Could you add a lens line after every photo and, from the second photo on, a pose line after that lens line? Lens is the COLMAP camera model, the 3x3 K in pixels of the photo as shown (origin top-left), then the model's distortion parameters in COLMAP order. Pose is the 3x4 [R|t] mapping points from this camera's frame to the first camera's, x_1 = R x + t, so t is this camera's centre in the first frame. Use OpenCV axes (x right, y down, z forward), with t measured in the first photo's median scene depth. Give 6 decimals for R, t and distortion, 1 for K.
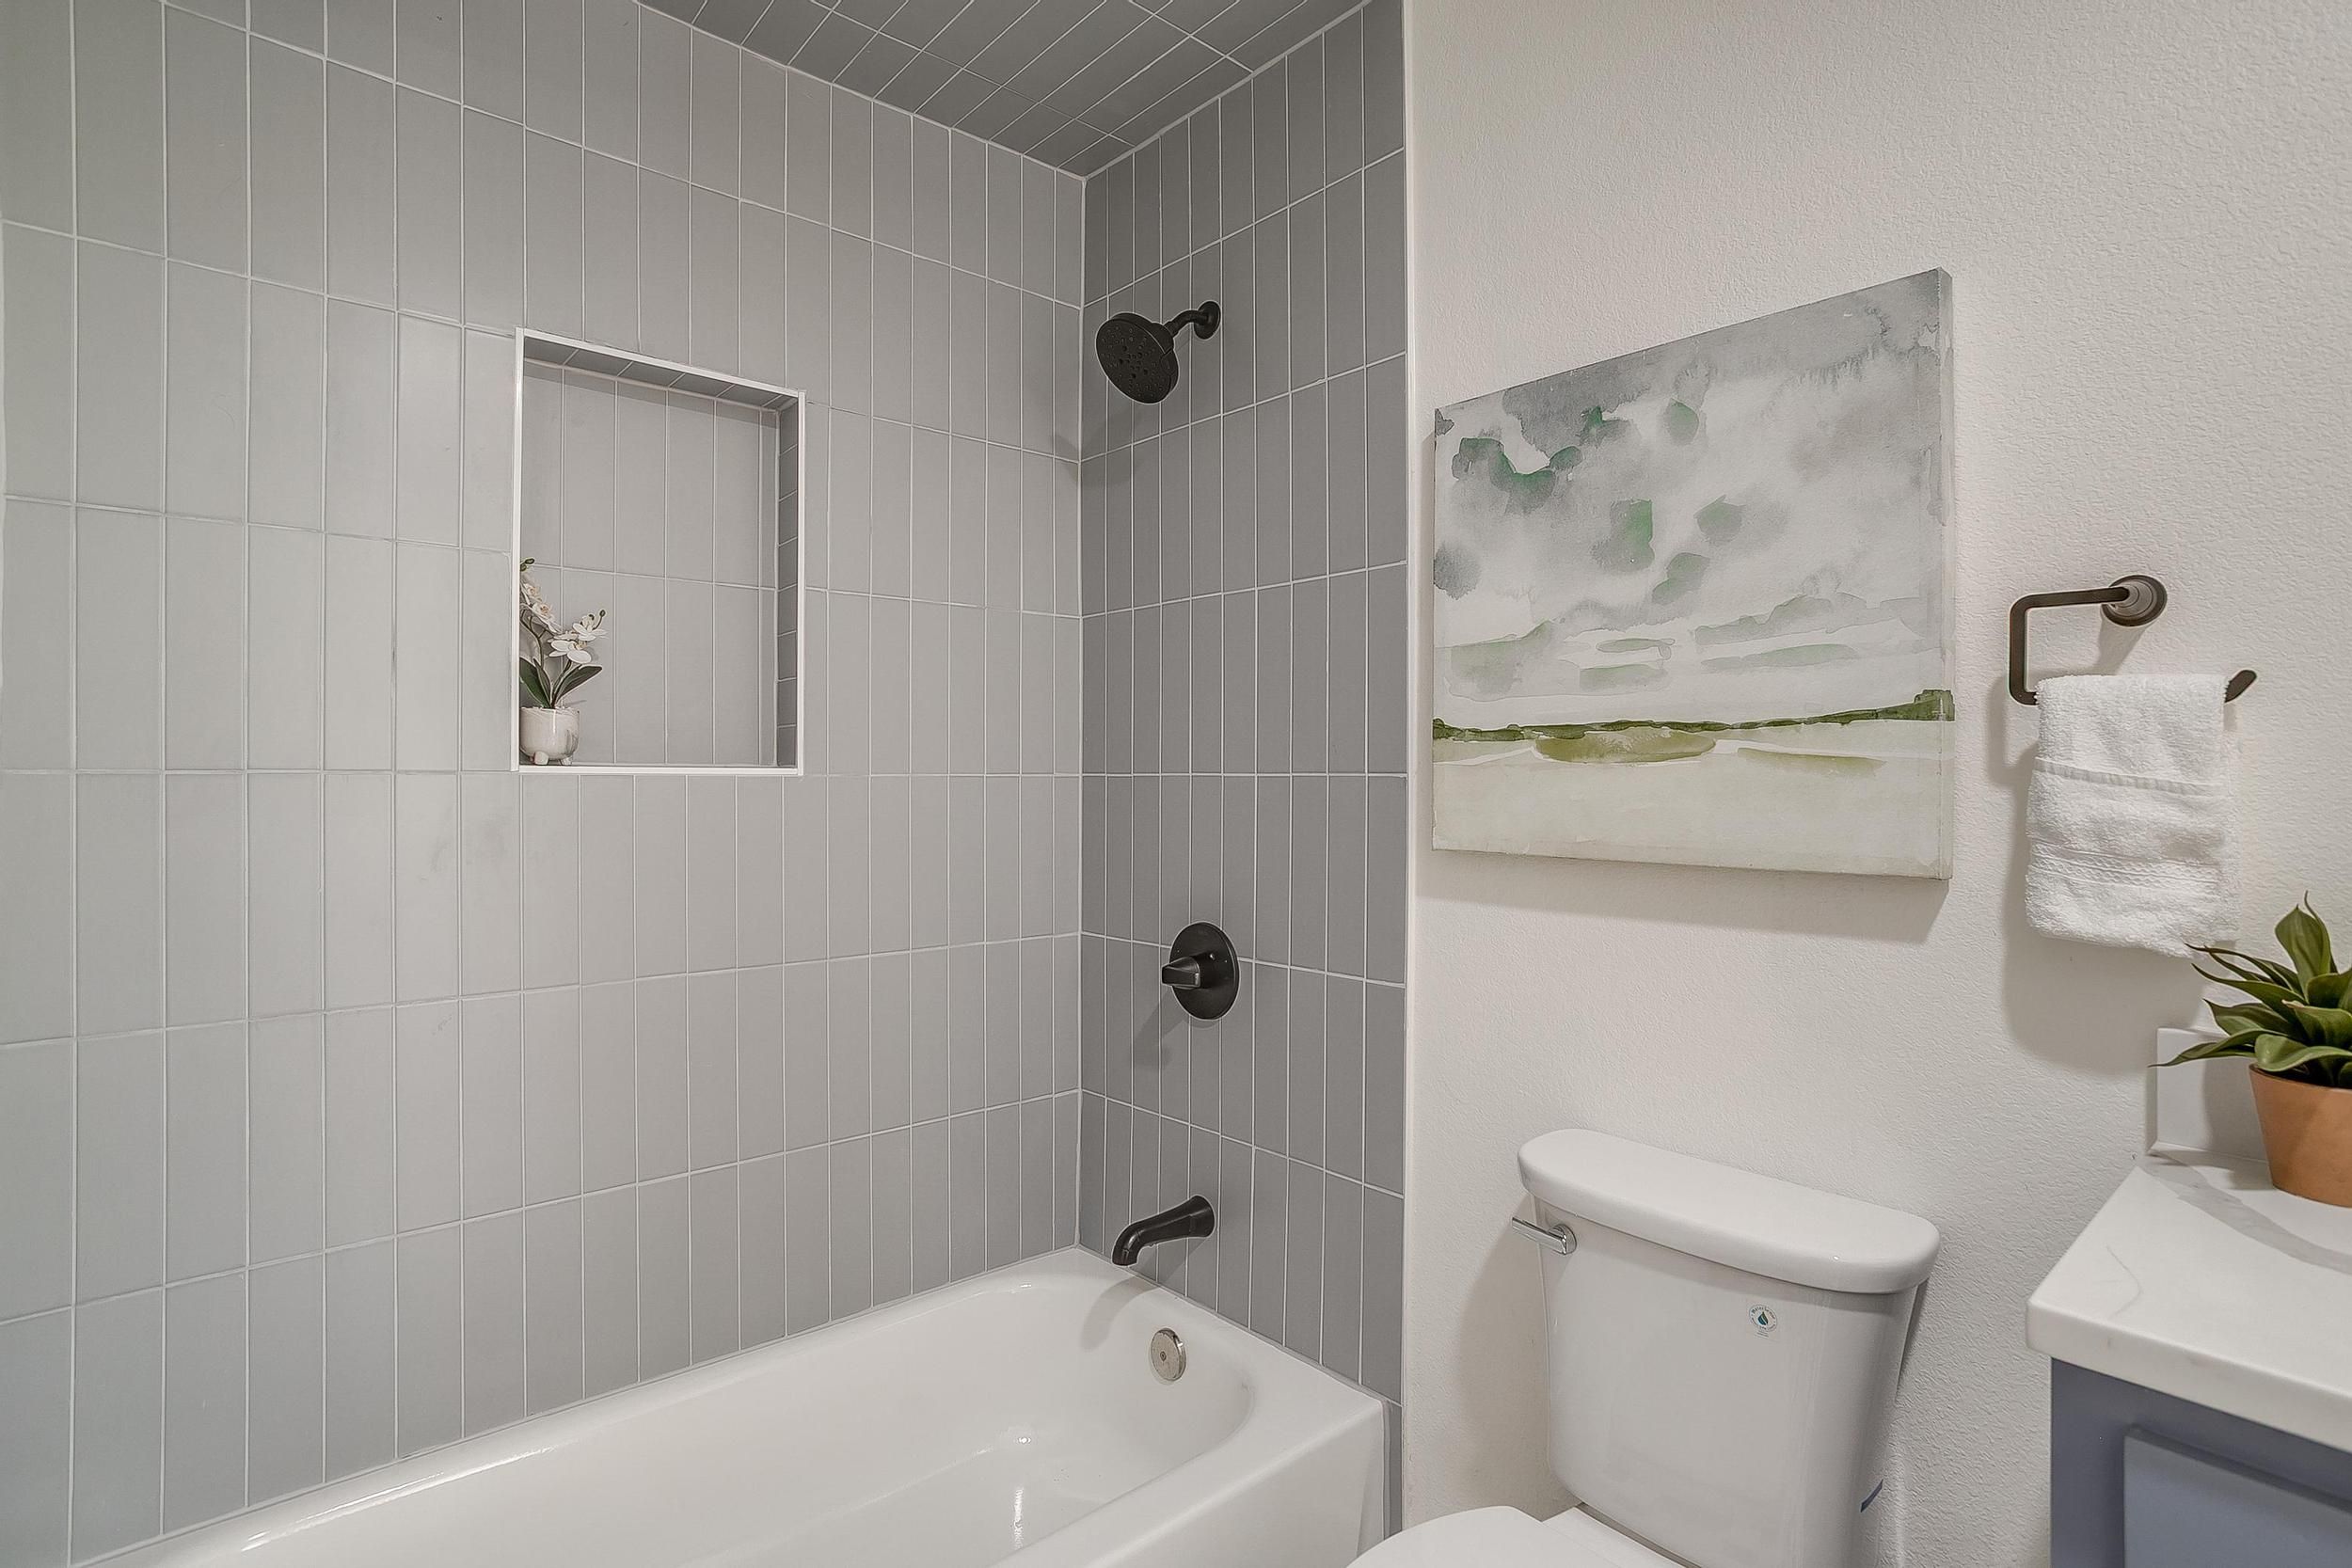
lens RADIAL K [[1140.9, 0, 1167.0], [0, 1140.9, 776.4], [0, 0, 1]] dist [-0.041281, 0.019189]
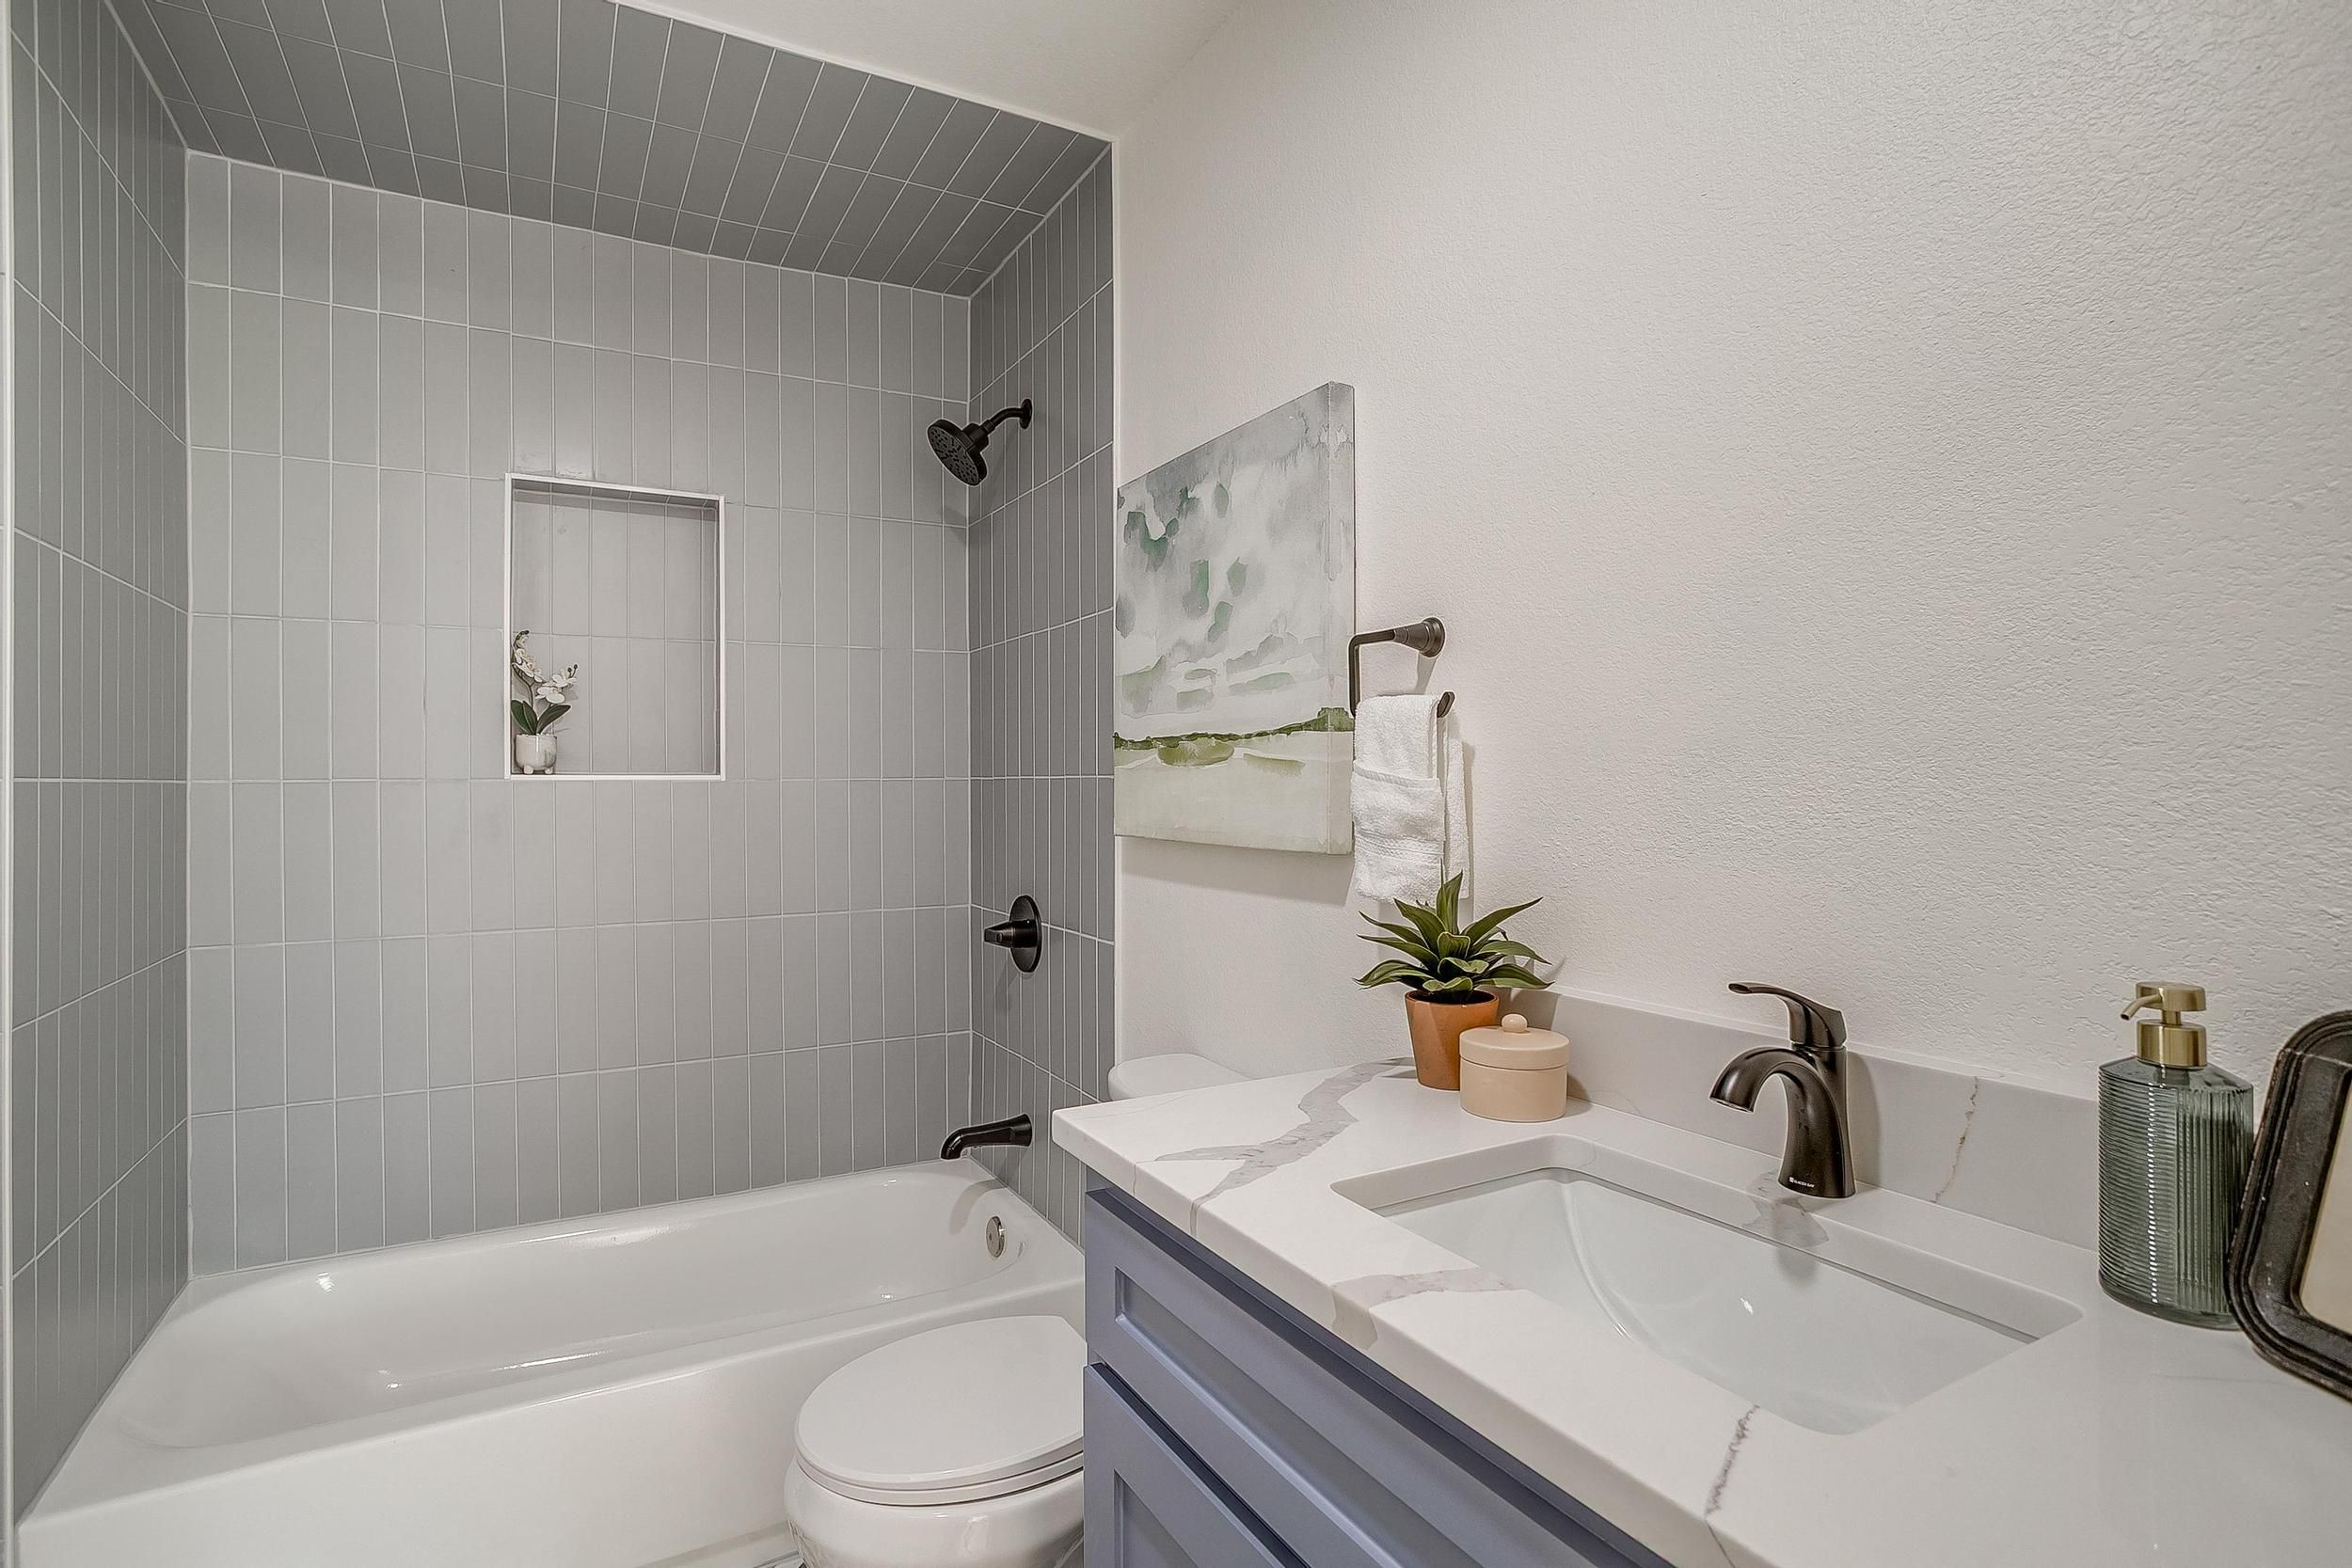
lens RADIAL K [[1140.9, 0, 1177.2], [0, 1140.9, 779.2], [0, 0, 1]] dist [-0.041281, 0.019189]
pose [[0.975918, -0.007011, -0.218025, 0.625484], [0.006949, 0.999975, -0.001051, 0.004084], [0.218027, -0.000489, 0.975943, -0.248161]]
